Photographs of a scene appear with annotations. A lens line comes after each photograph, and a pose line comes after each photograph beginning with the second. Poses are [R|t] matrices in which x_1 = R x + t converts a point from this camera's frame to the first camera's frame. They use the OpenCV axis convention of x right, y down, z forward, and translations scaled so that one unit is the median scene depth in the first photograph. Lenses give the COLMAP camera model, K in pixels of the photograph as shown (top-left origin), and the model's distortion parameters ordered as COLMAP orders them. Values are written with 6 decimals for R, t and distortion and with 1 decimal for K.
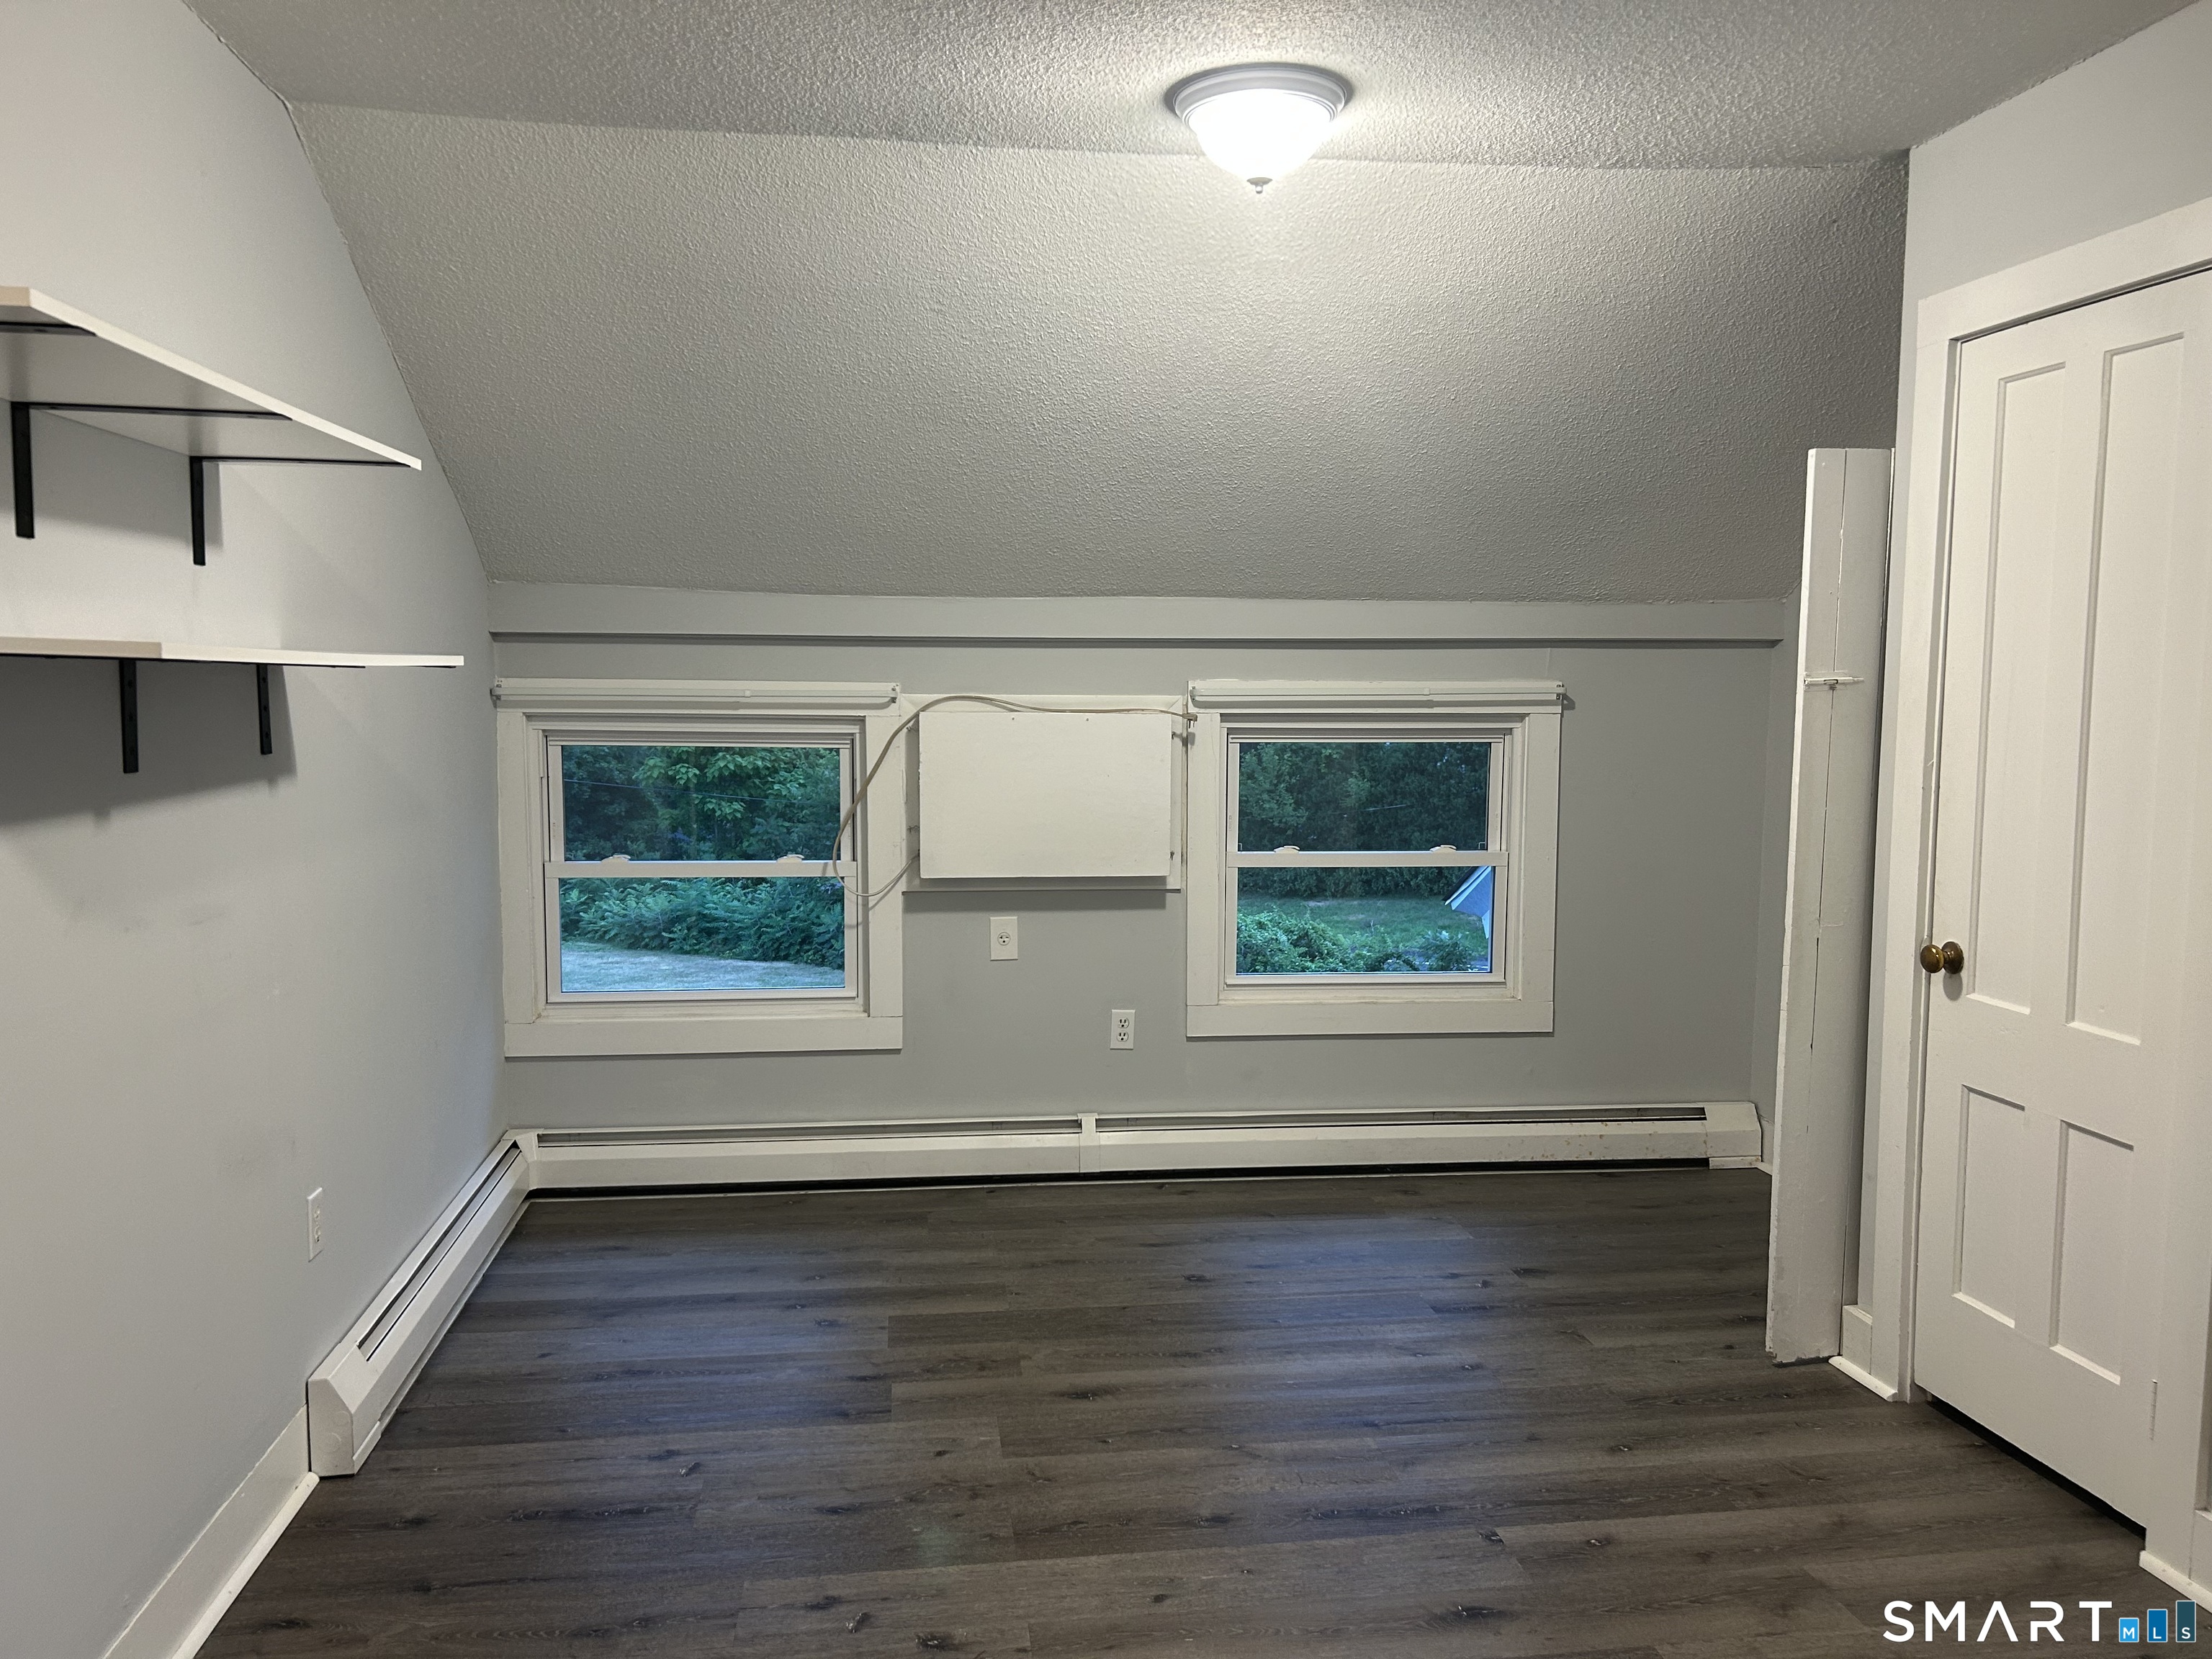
lens RADIAL K [[1650.5, 0, 1108.7], [0, 1650.5, 841.0], [0, 0, 1]] dist [0.053247, -0.068270]
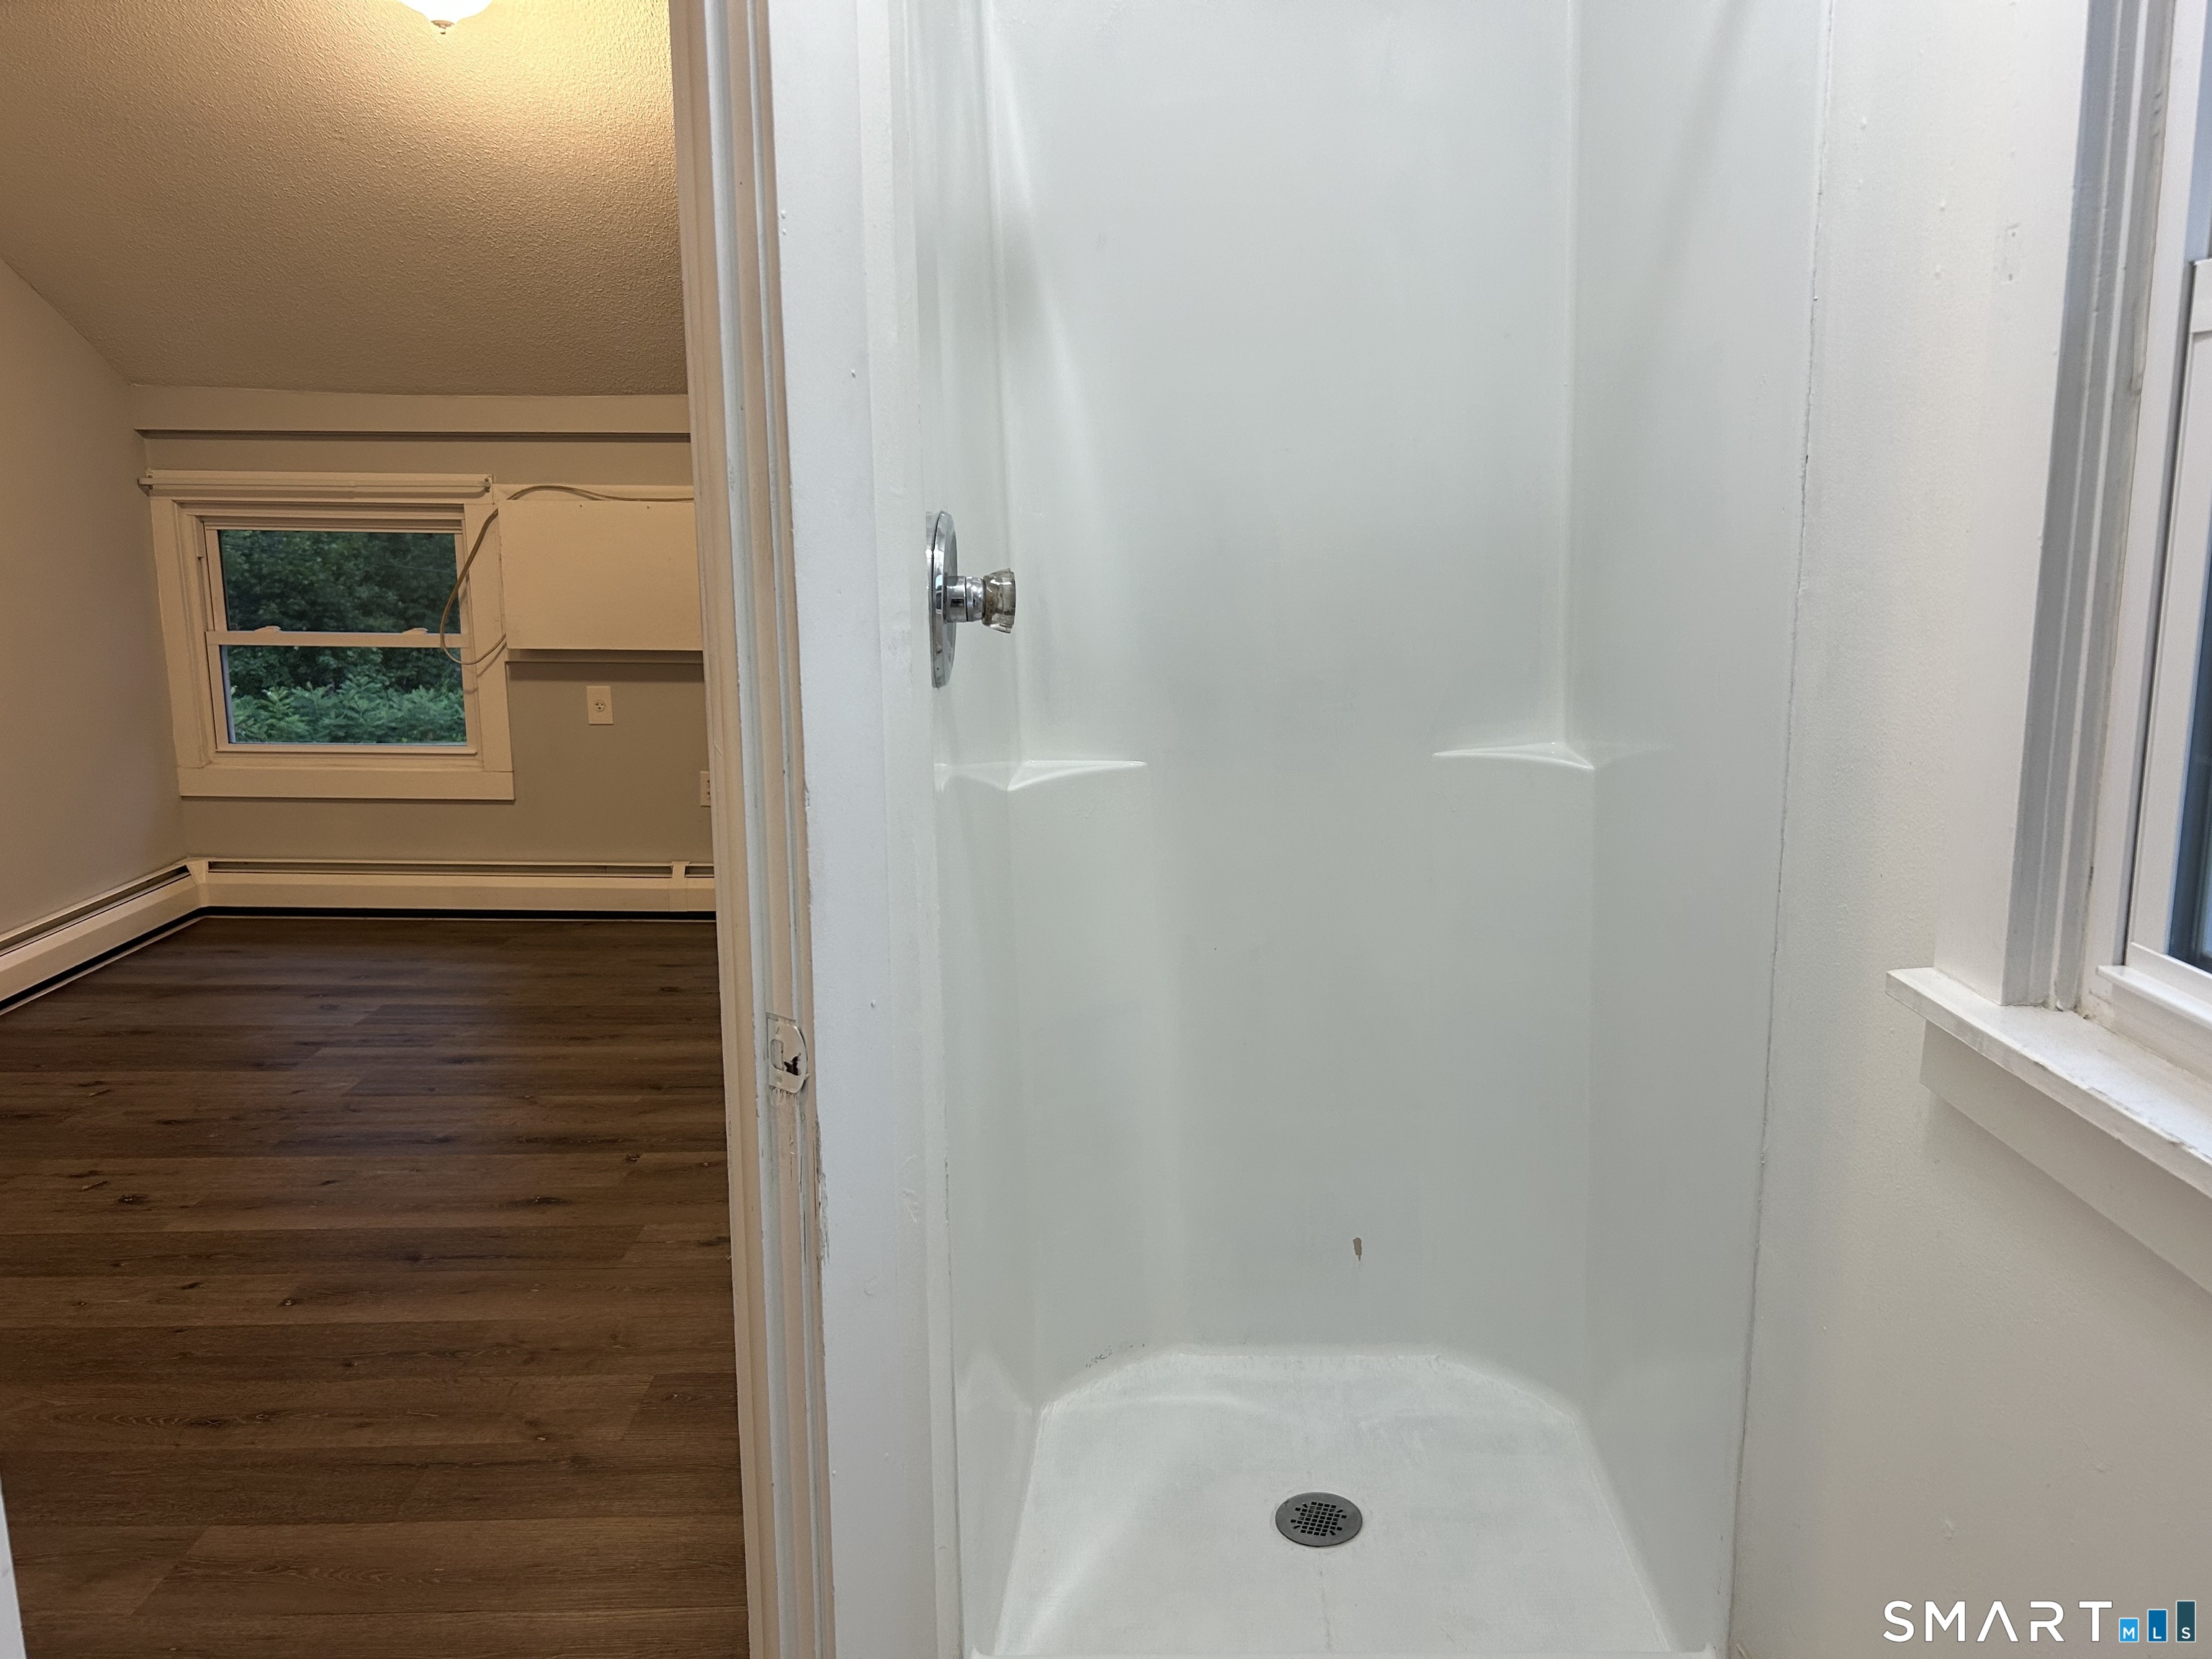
lens RADIAL K [[1650.5, 0, 1116.8], [0, 1650.5, 830.5], [0, 0, 1]] dist [0.053247, -0.068270]
pose [[0.993040, 0.024579, -0.115184, 0.449136], [-0.013057, 0.994928, 0.099740, 0.028052], [0.117051, -0.097541, 0.988324, -0.099453]]
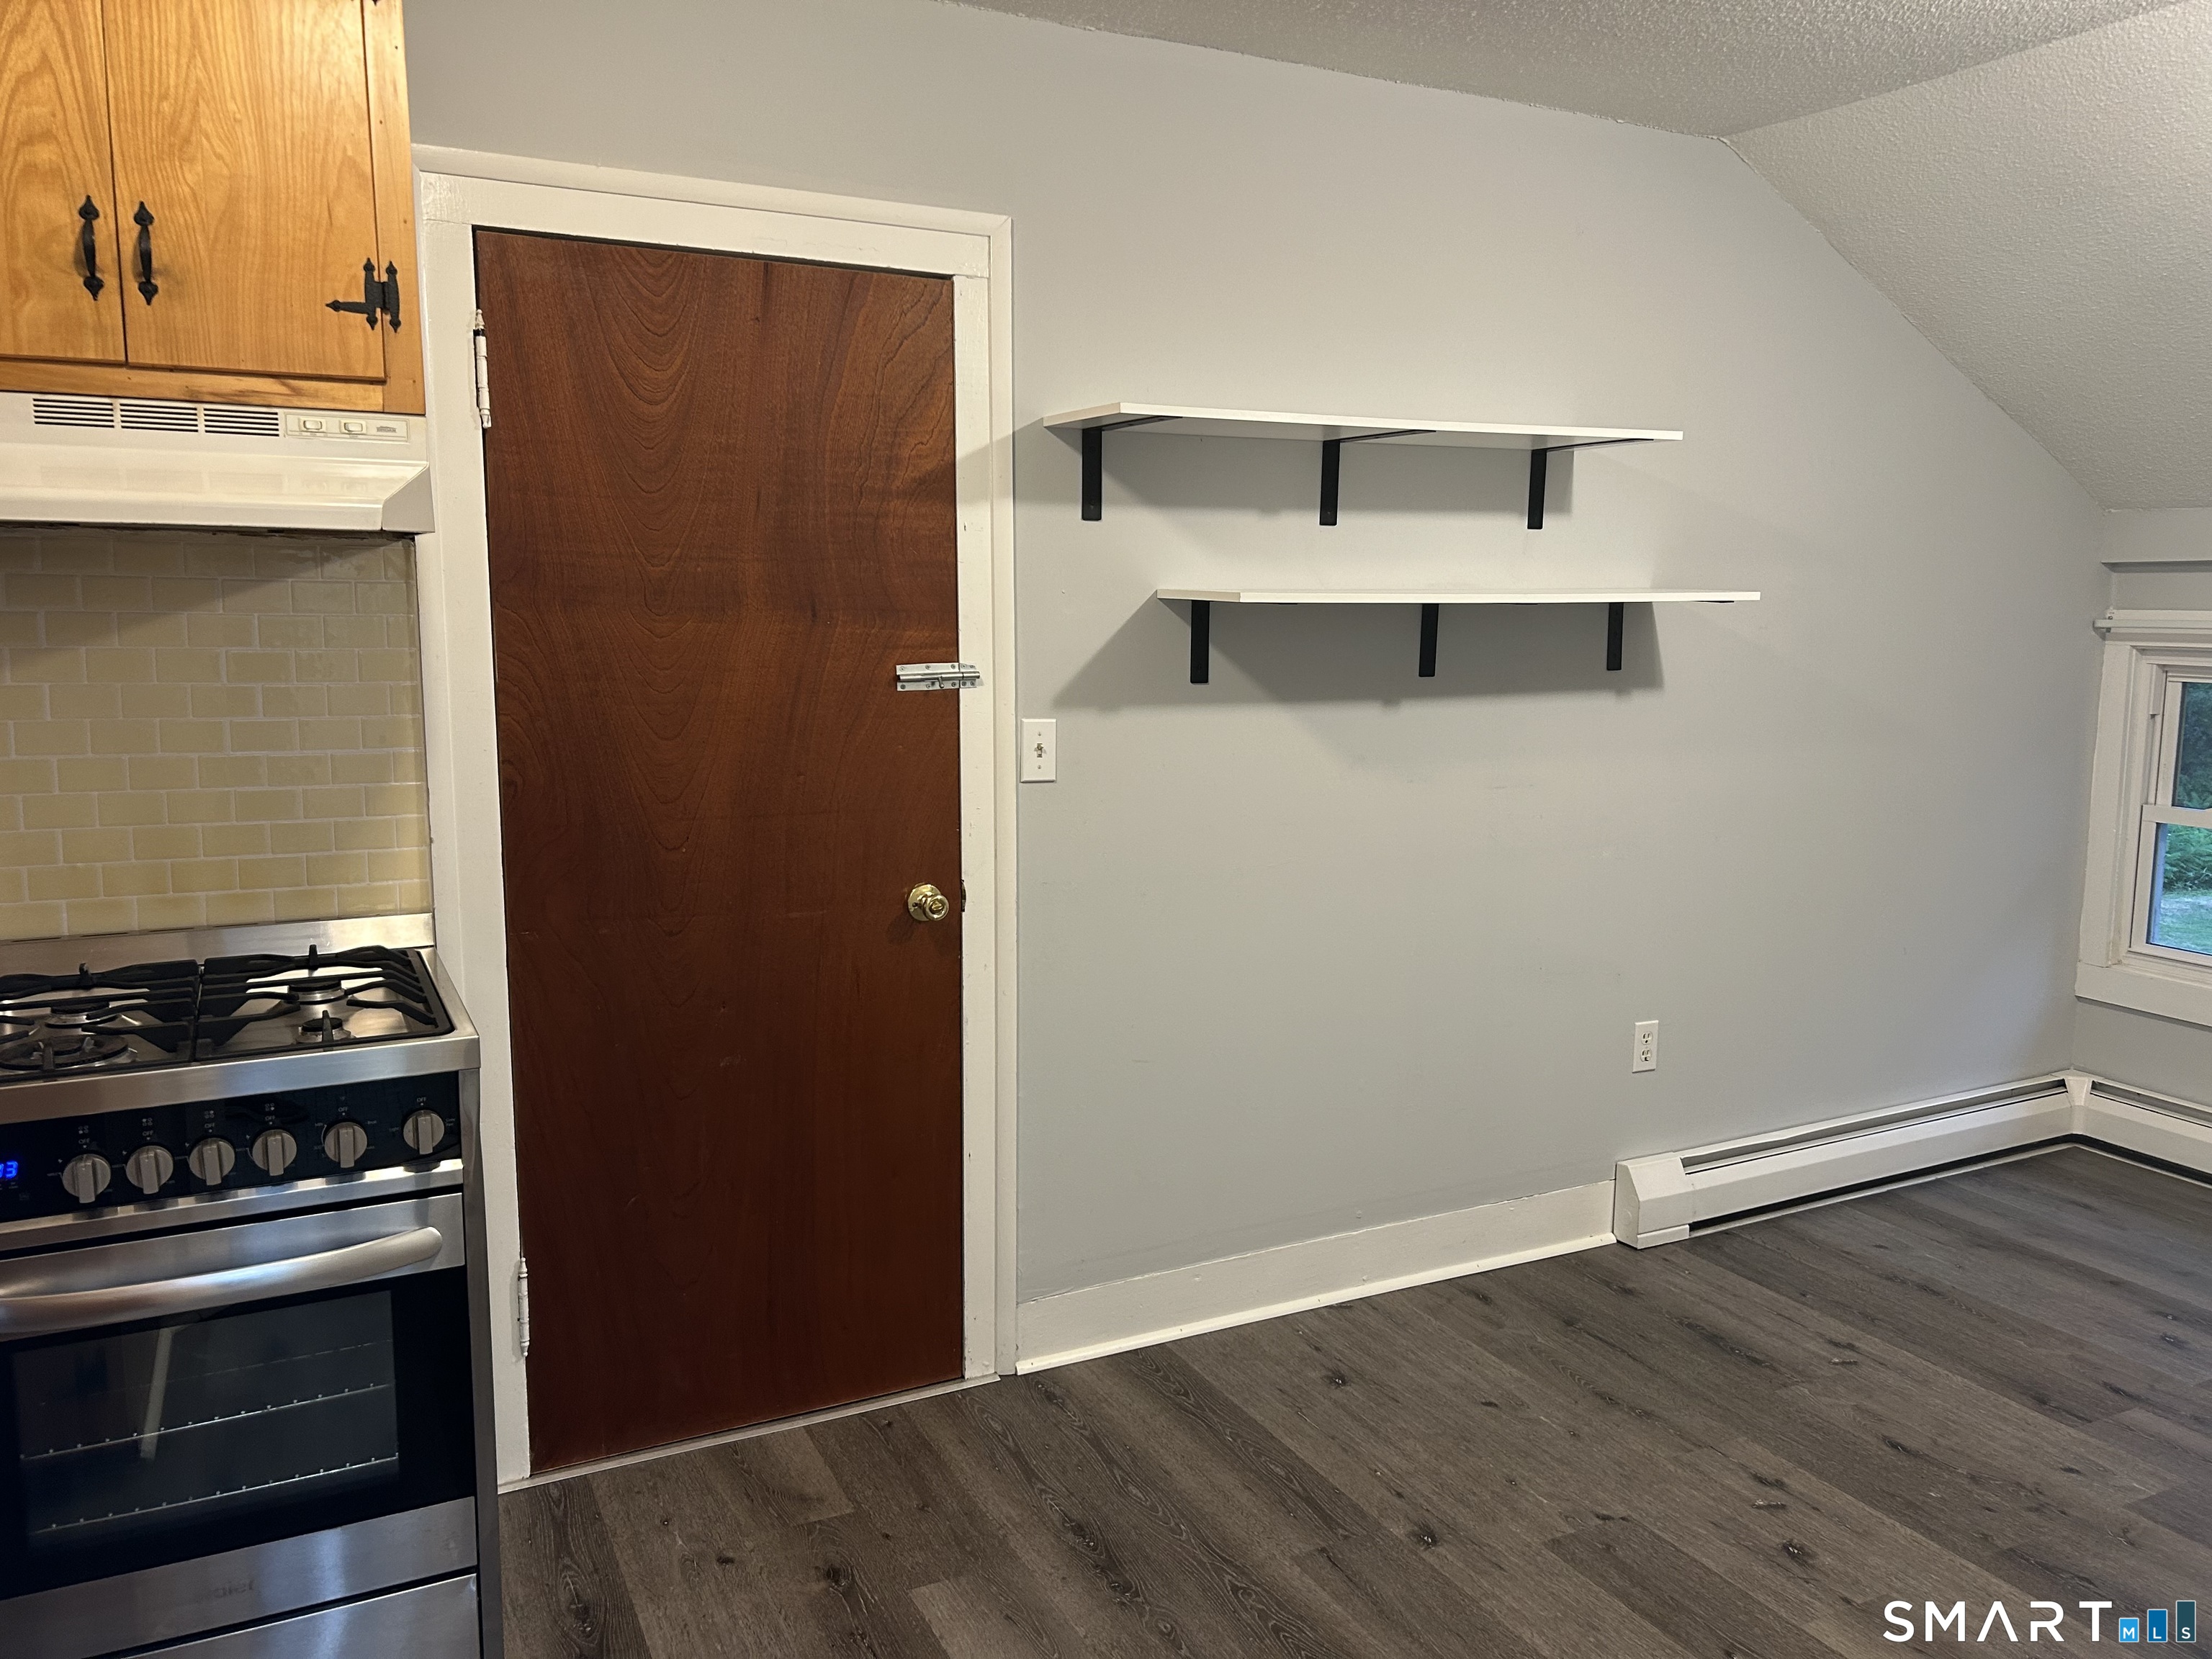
lens RADIAL K [[1650.5, 0, 1116.3], [0, 1650.5, 821.6], [0, 0, 1]] dist [0.053247, -0.068270]
pose [[0.336189, 0.120284, -0.934082, 0.367149], [-0.091841, 0.991271, 0.094593, -0.013918], [0.937306, 0.053986, 0.344301, 0.125286]]
